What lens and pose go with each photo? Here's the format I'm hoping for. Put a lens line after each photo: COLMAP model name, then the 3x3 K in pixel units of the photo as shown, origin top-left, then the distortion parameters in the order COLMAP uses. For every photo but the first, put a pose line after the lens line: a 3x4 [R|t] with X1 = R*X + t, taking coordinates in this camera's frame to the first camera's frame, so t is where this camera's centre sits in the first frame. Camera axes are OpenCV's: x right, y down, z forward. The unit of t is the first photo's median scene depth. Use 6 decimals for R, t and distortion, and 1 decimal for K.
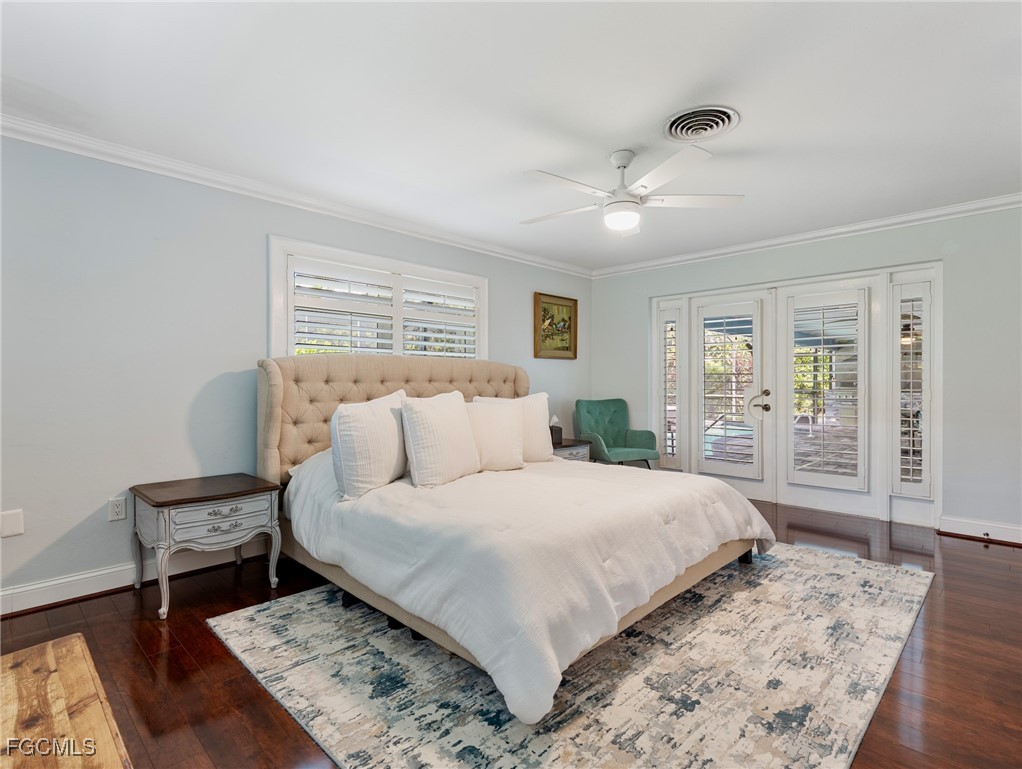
lens RADIAL K [[518.0, 0, 523.5], [0, 518.0, 377.6], [0, 0, 1]] dist [0.010284, -0.002412]
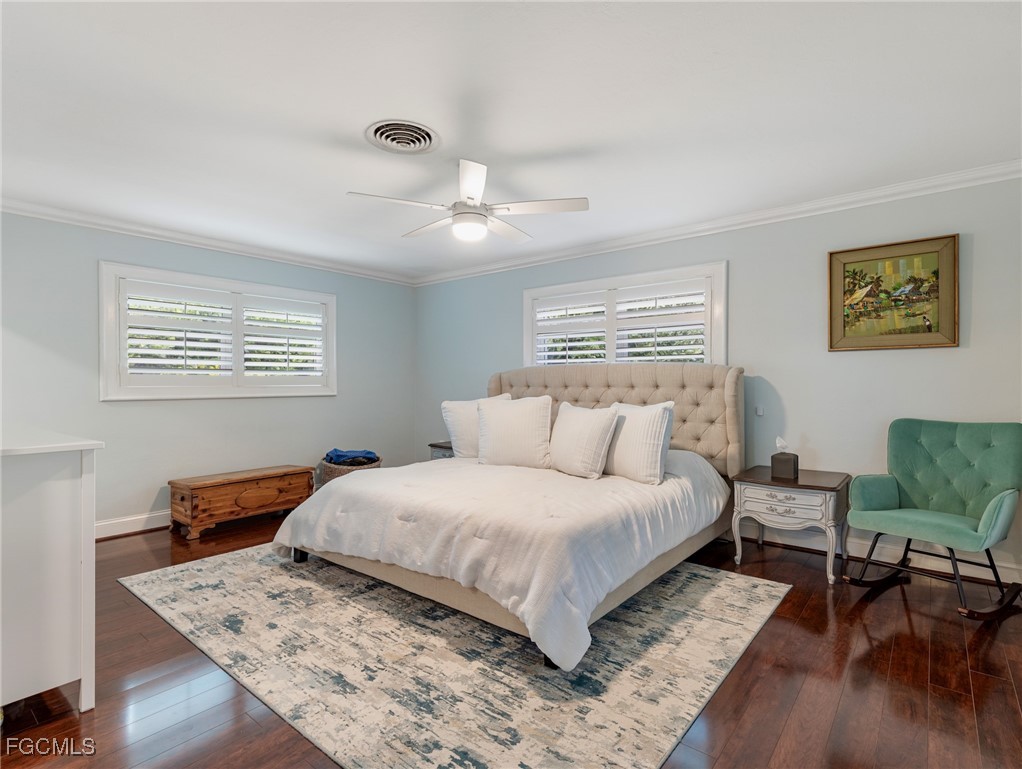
lens RADIAL K [[518.0, 0, 527.9], [0, 518.0, 385.0], [0, 0, 1]] dist [0.010284, -0.002412]
pose [[0.094676, 0.021661, -0.995272, 1.224956], [0.020799, 0.999502, 0.023731, -0.032874], [0.995291, -0.022947, 0.094178, 1.015096]]
